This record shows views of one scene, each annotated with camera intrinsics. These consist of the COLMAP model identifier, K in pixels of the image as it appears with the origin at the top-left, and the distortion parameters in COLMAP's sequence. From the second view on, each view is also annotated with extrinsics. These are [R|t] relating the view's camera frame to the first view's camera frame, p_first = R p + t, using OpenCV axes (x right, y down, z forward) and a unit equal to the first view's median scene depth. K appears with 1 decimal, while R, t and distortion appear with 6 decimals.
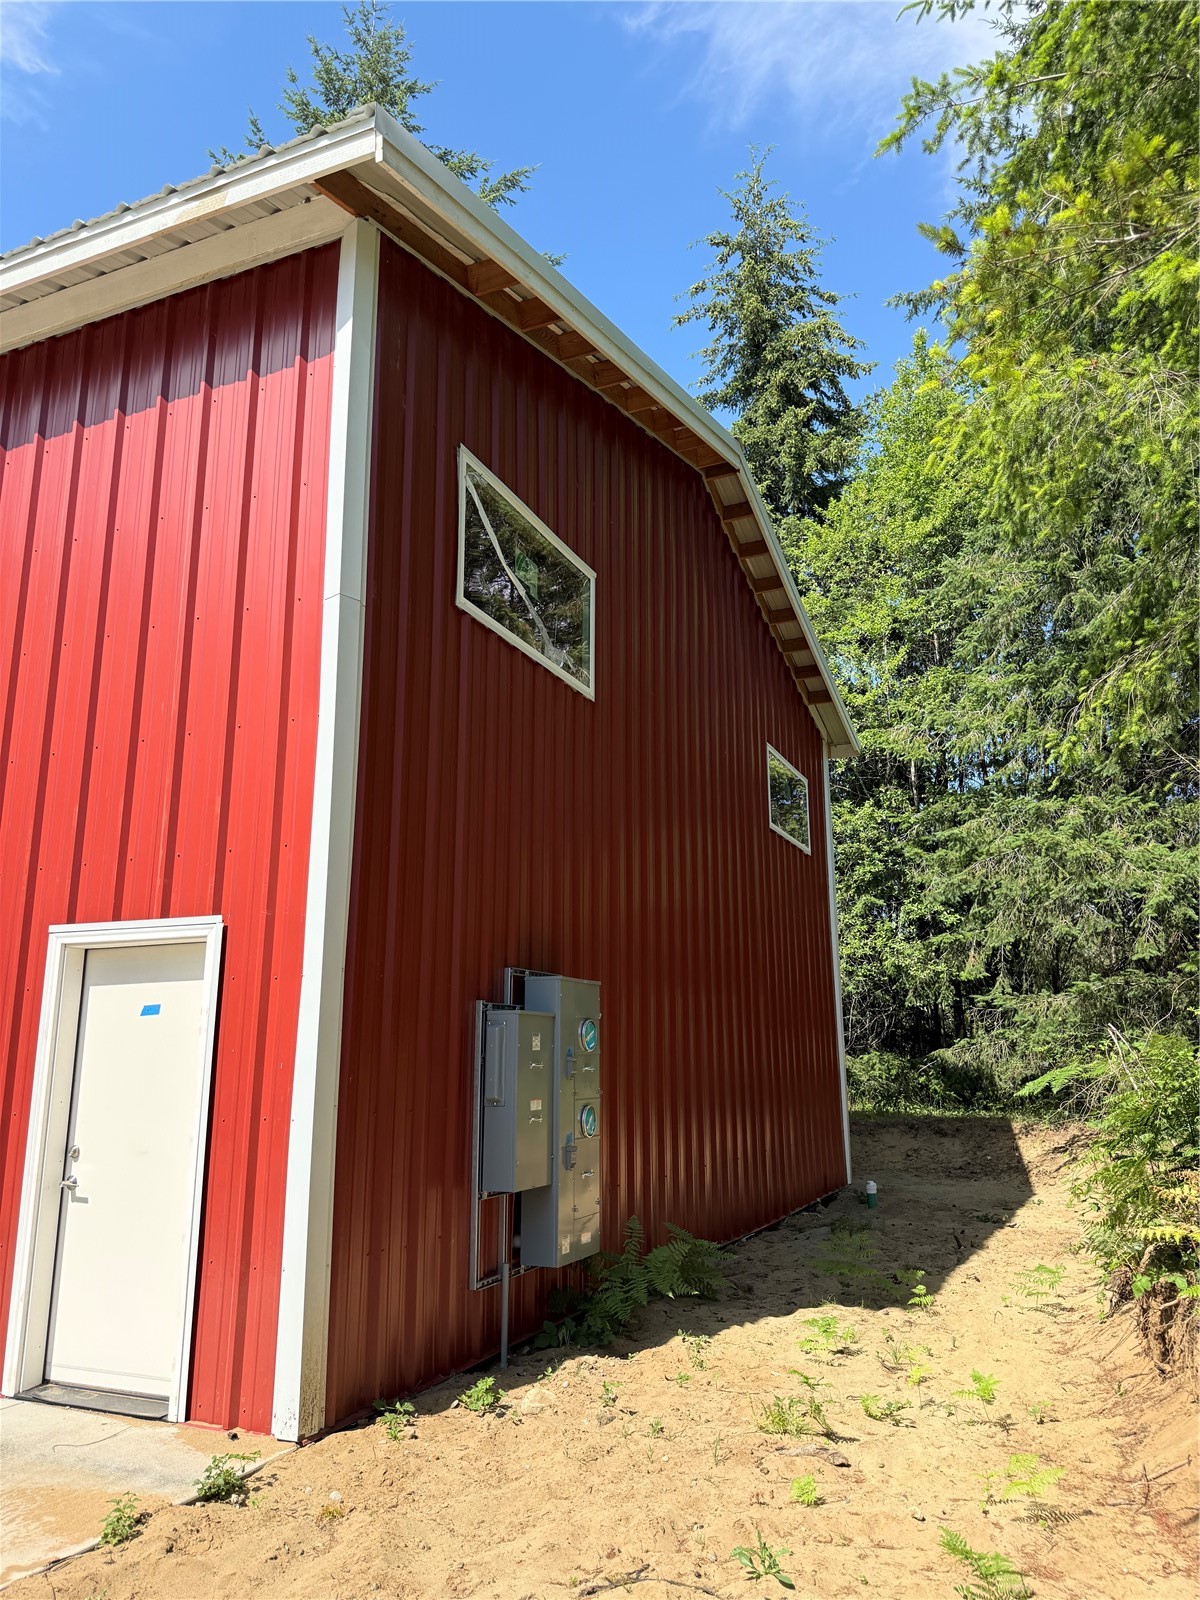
lens RADIAL K [[1119.8, 0, 605.0], [0, 1119.8, 804.9], [0, 0, 1]] dist [0.024375, -0.024830]
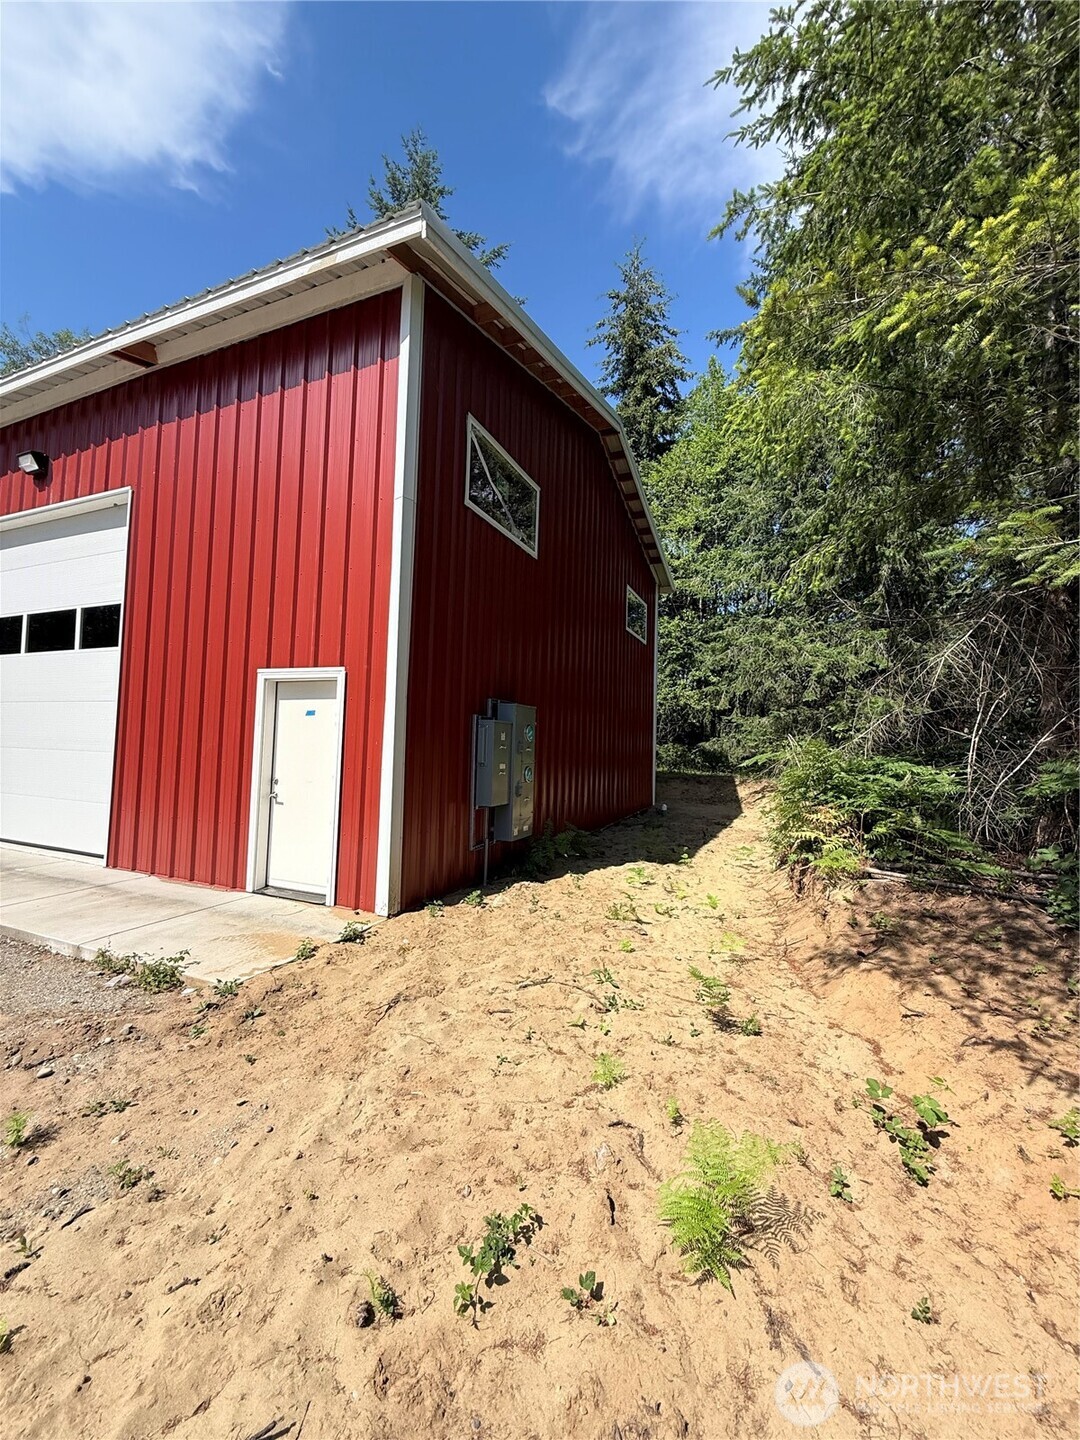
lens RADIAL K [[579.7, 0, 542.2], [0, 579.7, 720.3], [0, 0, 1]] dist [-0.000813, 0.001105]
pose [[0.999540, 0.029823, 0.005489, 0.001988], [-0.030323, 0.984080, 0.175120, 0.003641], [-0.000179, -0.175206, 0.984532, -0.016677]]
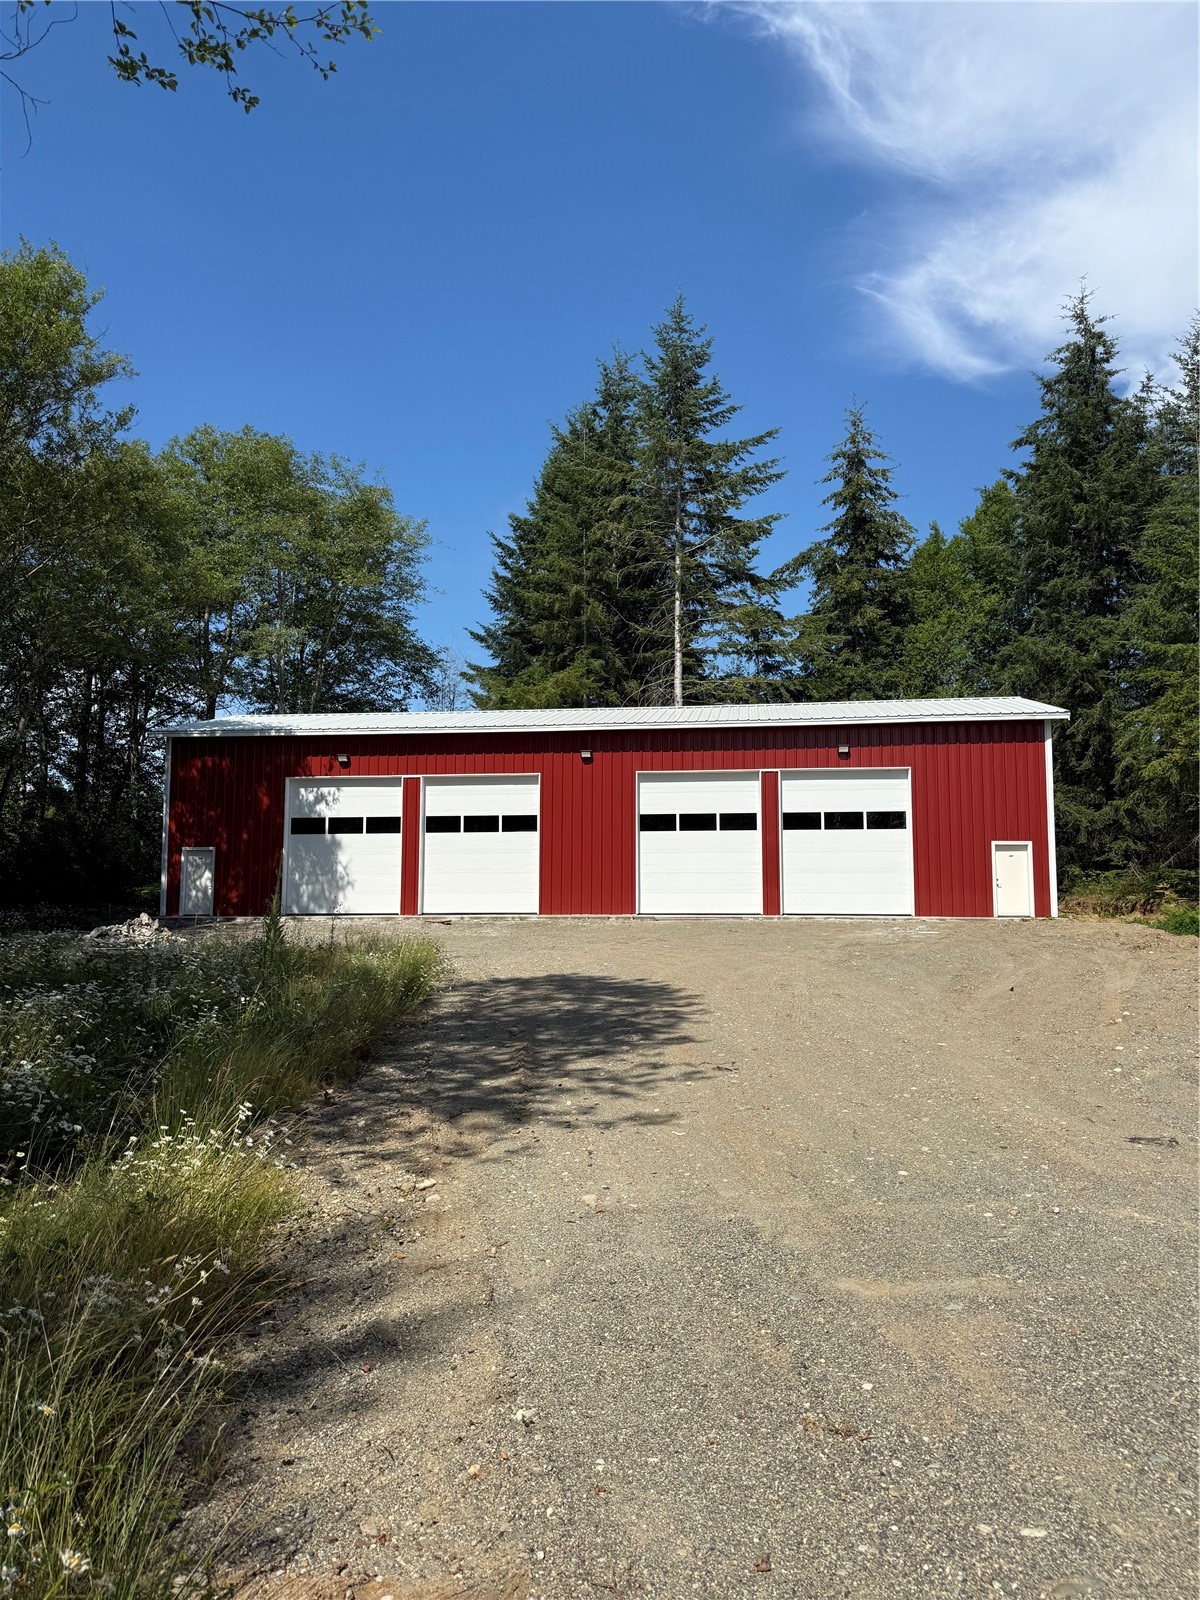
lens RADIAL K [[1119.8, 0, 601.1], [0, 1119.8, 799.7], [0, 0, 1]] dist [0.024375, -0.024830]
pose [[0.968405, 0.031026, 0.247446, -5.041581], [-0.060429, 0.991854, 0.112130, -0.819901], [-0.241952, -0.123540, 0.962391, -5.273177]]
